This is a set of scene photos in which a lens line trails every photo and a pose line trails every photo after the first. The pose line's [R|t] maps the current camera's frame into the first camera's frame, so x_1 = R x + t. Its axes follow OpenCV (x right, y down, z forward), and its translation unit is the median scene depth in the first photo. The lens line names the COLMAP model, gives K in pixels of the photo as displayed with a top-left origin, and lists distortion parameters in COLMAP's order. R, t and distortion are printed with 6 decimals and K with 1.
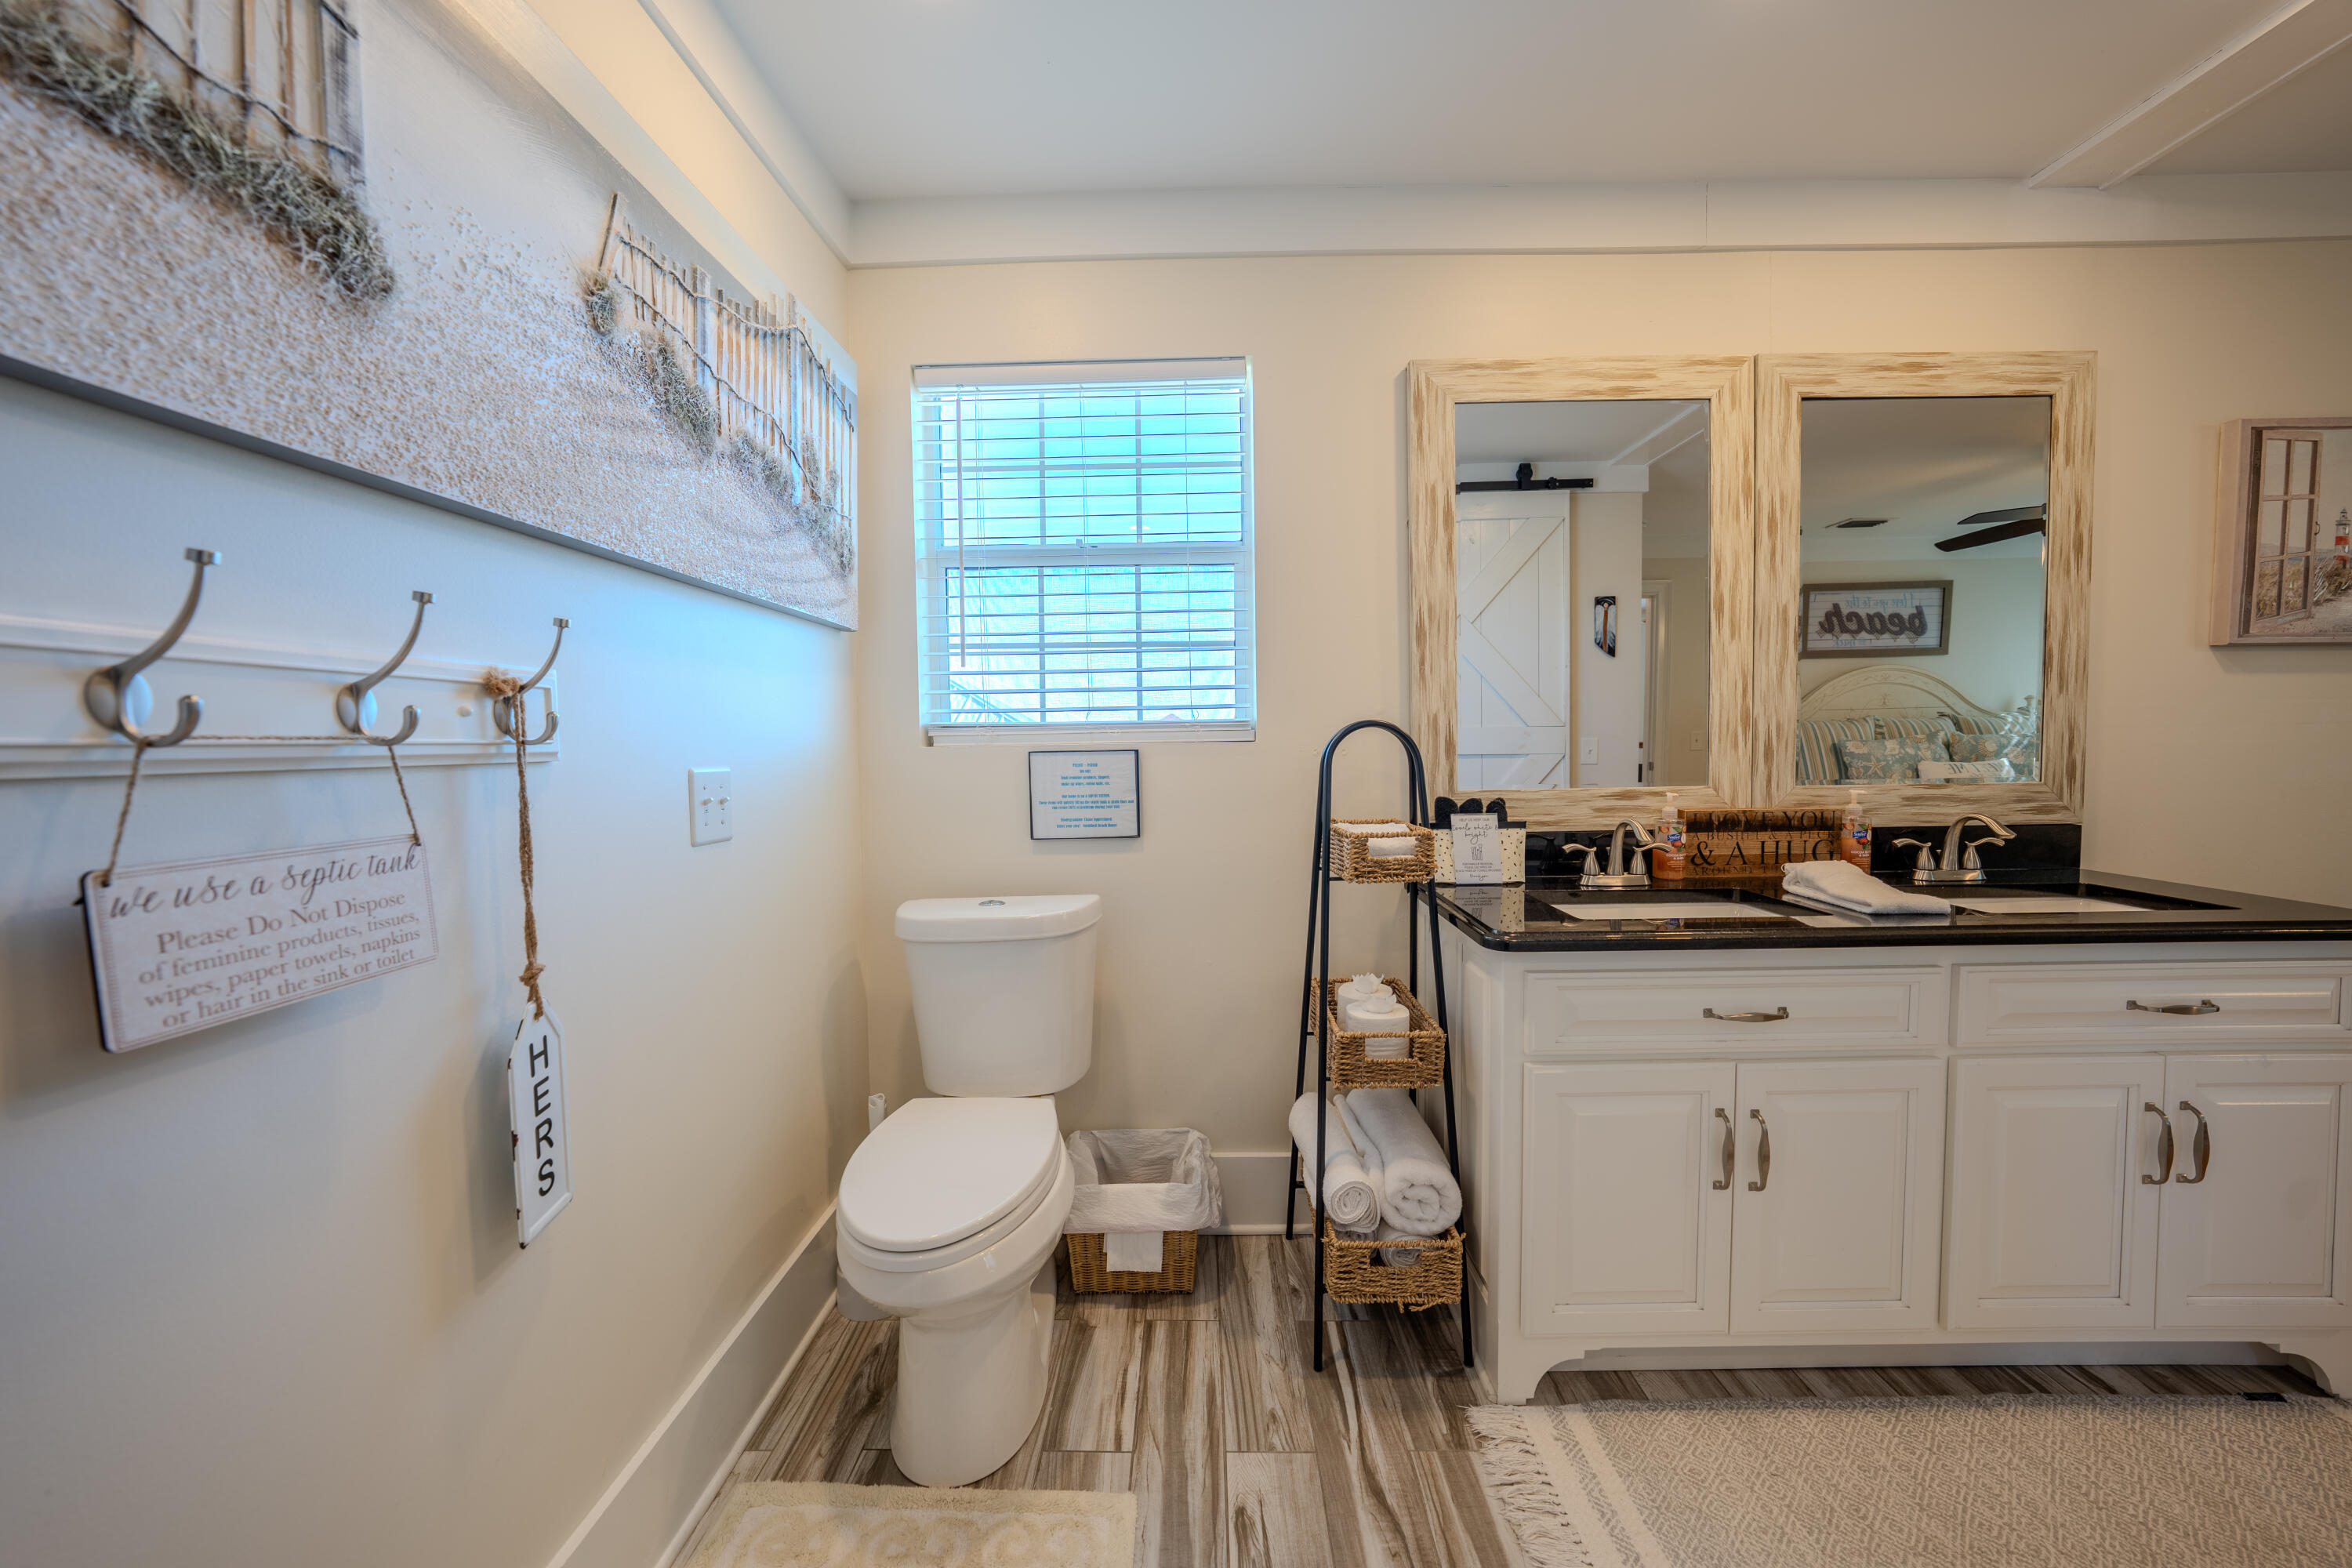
lens RADIAL K [[810.5, 0, 1176.5], [0, 810.5, 782.9], [0, 0, 1]] dist [-0.018232, 0.000616]
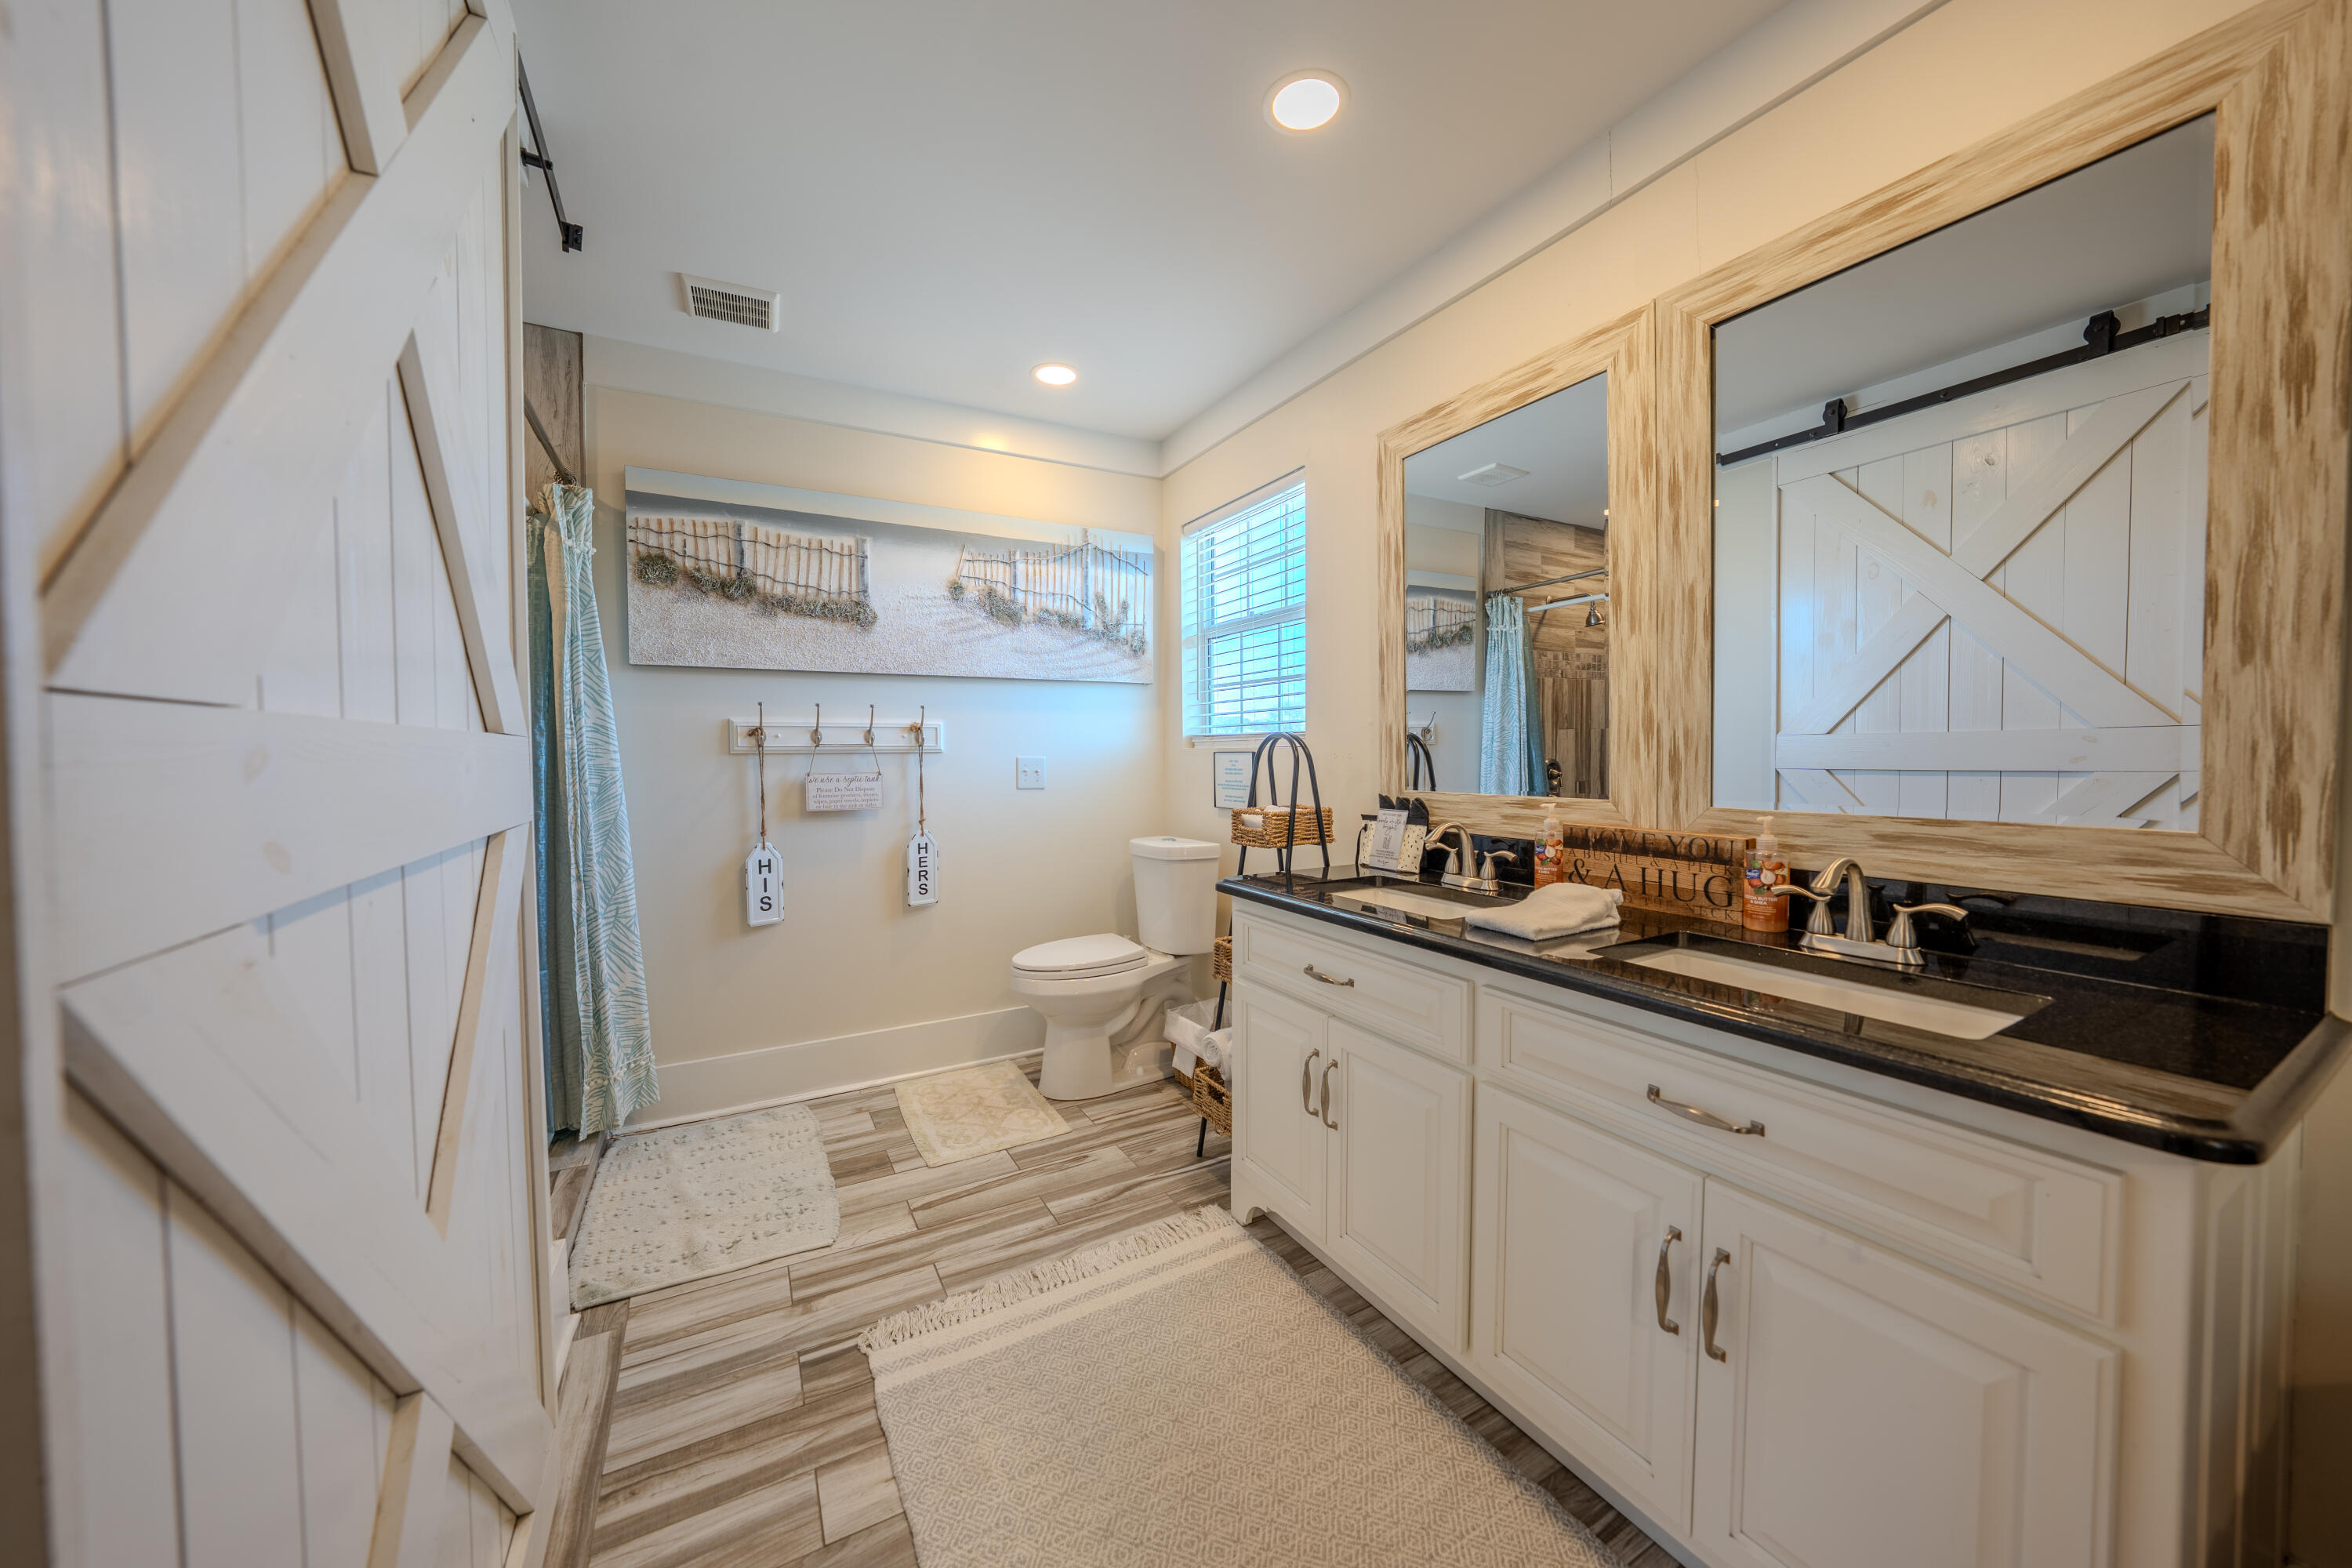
lens RADIAL K [[810.5, 0, 1173.4], [0, 810.5, 784.3], [0, 0, 1]] dist [-0.018232, 0.000616]
pose [[0.503856, 0.046919, -0.862513, 1.227161], [-0.045449, 0.998581, 0.027771, -0.016930], [0.862591, 0.025208, 0.505273, 0.134872]]
